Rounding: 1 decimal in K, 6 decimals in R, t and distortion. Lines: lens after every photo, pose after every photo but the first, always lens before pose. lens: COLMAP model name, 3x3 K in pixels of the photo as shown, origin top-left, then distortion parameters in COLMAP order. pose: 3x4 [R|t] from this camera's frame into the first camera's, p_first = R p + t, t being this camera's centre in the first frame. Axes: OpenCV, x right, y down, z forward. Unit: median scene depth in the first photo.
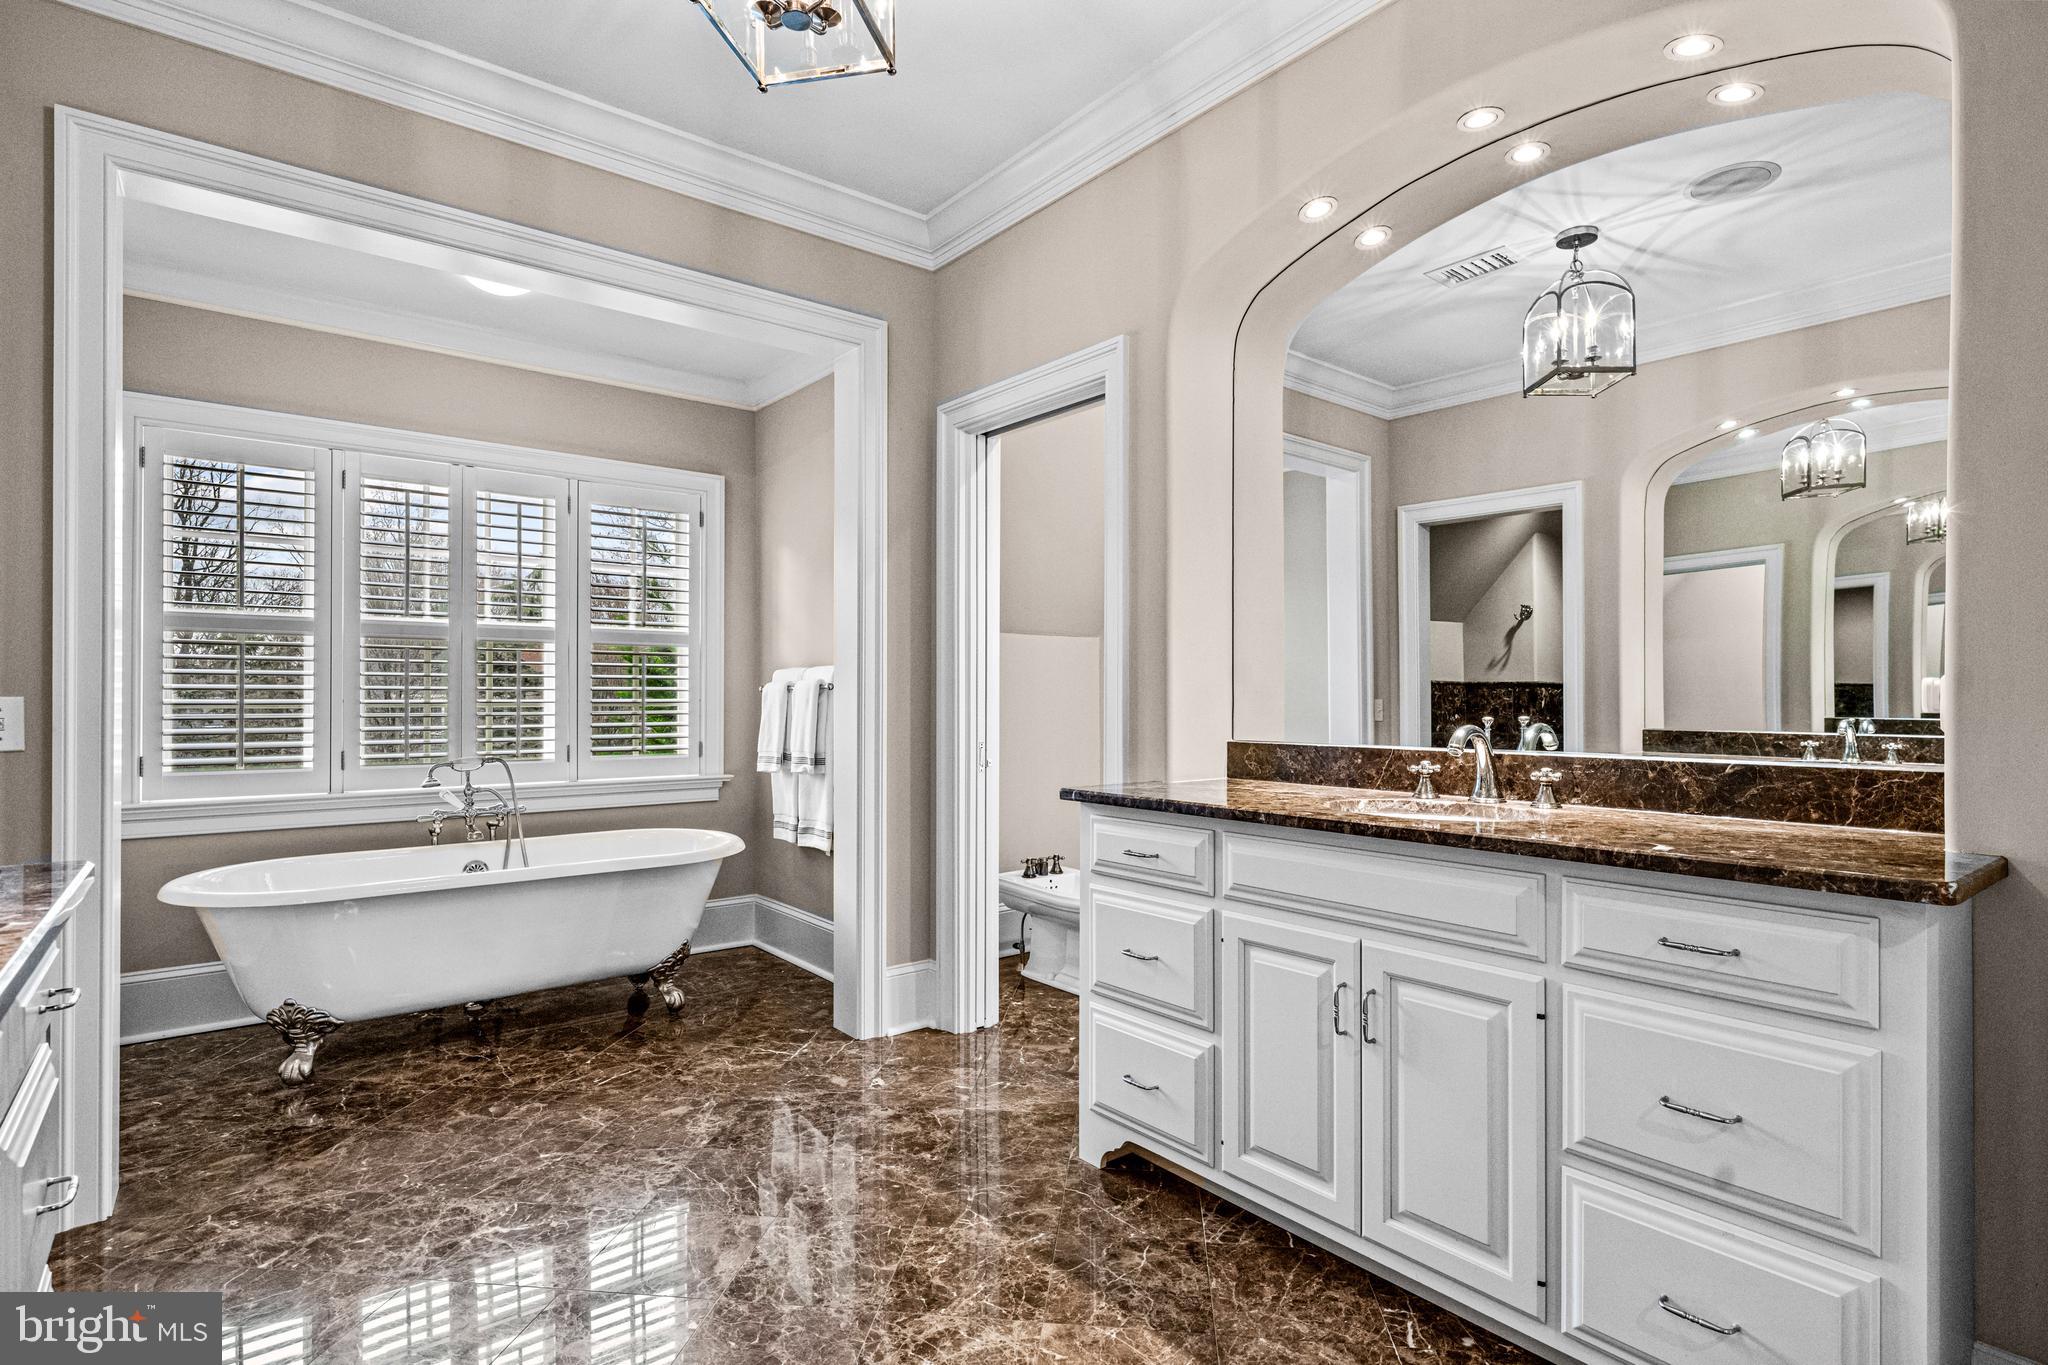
lens RADIAL K [[1030.3, 0, 1017.4], [0, 1030.3, 690.2], [0, 0, 1]] dist [0.001719, -0.000157]
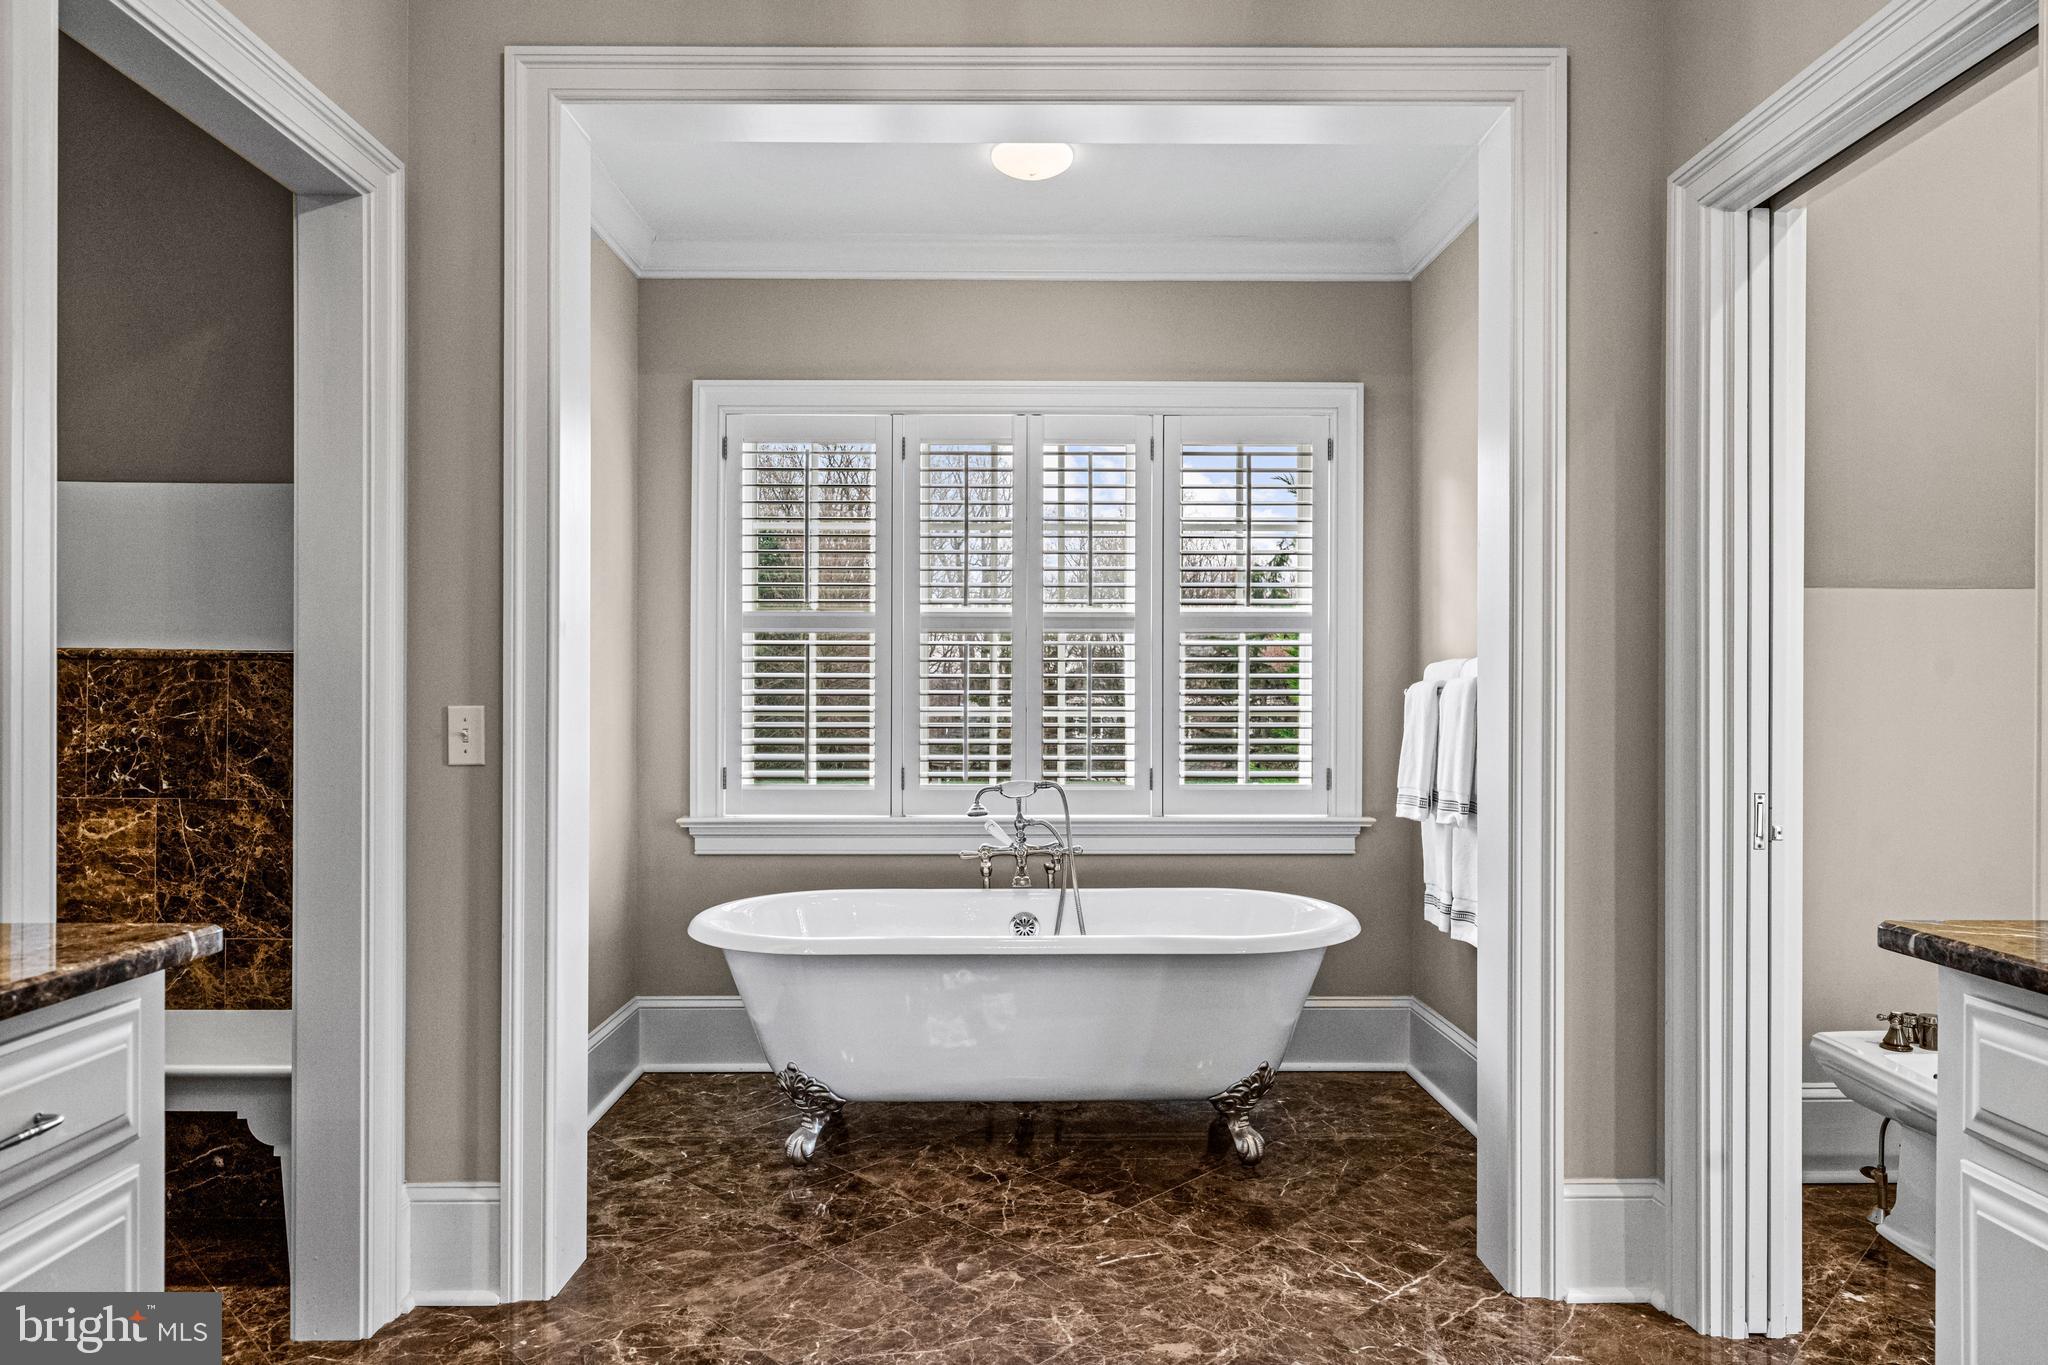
lens RADIAL K [[1230.7, 0, 1035.7], [0, 1230.7, 697.0], [0, 0, 1]] dist [0.000006, 0.002924]
pose [[0.791001, -0.001408, -0.611813, 0.059711], [0.004091, 0.999987, 0.002988, -0.001746], [0.611801, -0.004866, 0.790997, 0.286505]]
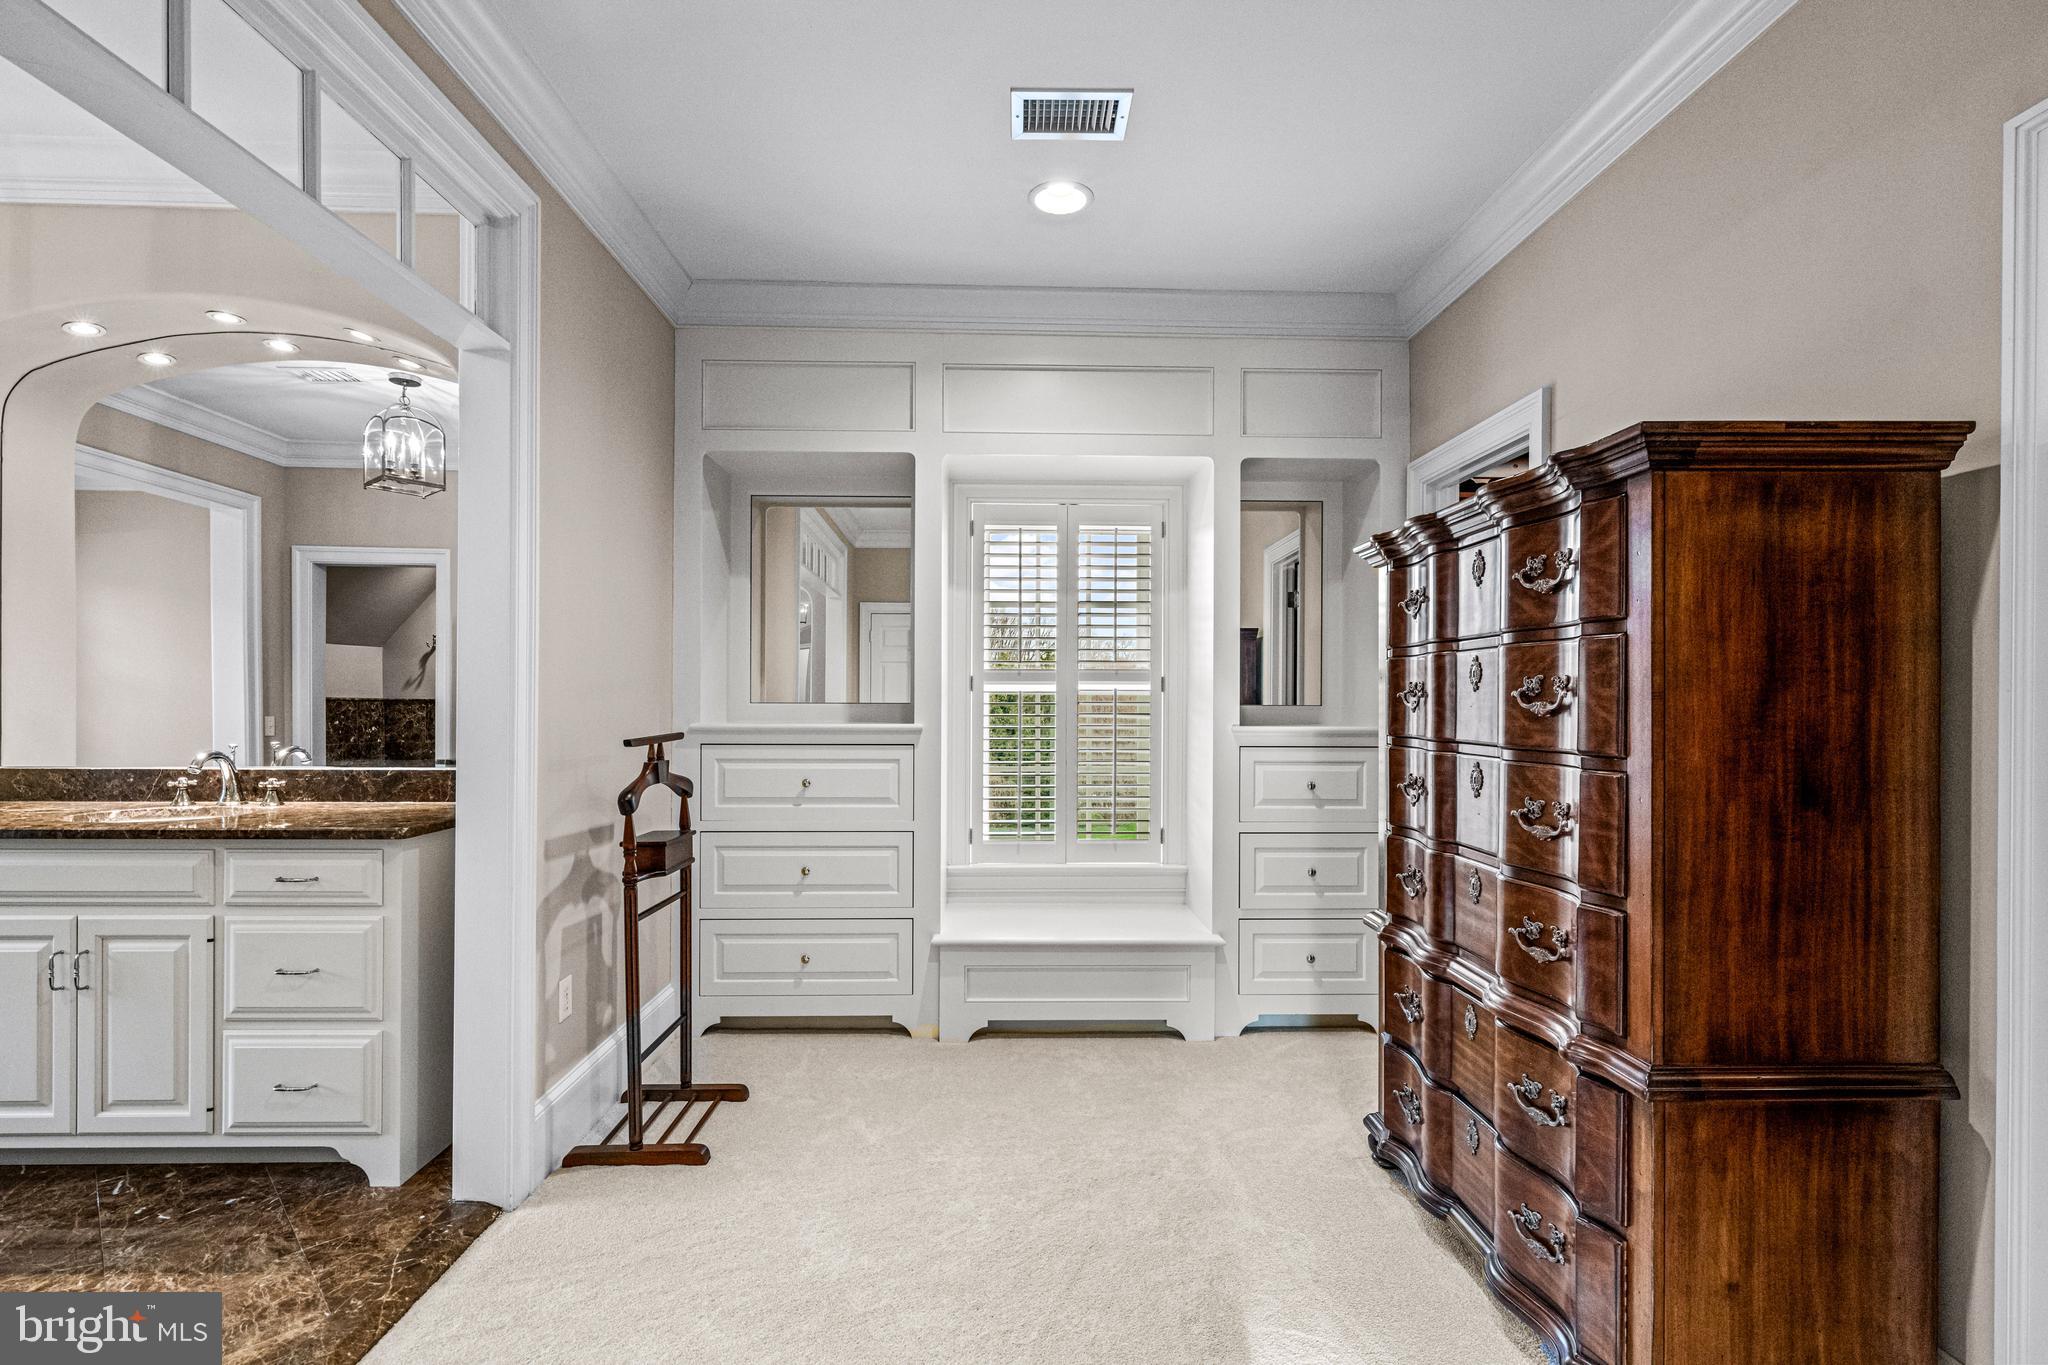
lens RADIAL K [[920.4, 0, 1024.1], [0, 920.4, 707.4], [0, 0, 1]] dist [-0.002442, 0.000955]
pose [[0.593430, -0.000791, 0.804885, 0.046623], [-0.011453, 0.999890, 0.009427, -0.025685], [-0.804804, -0.014812, 0.593356, -0.325088]]
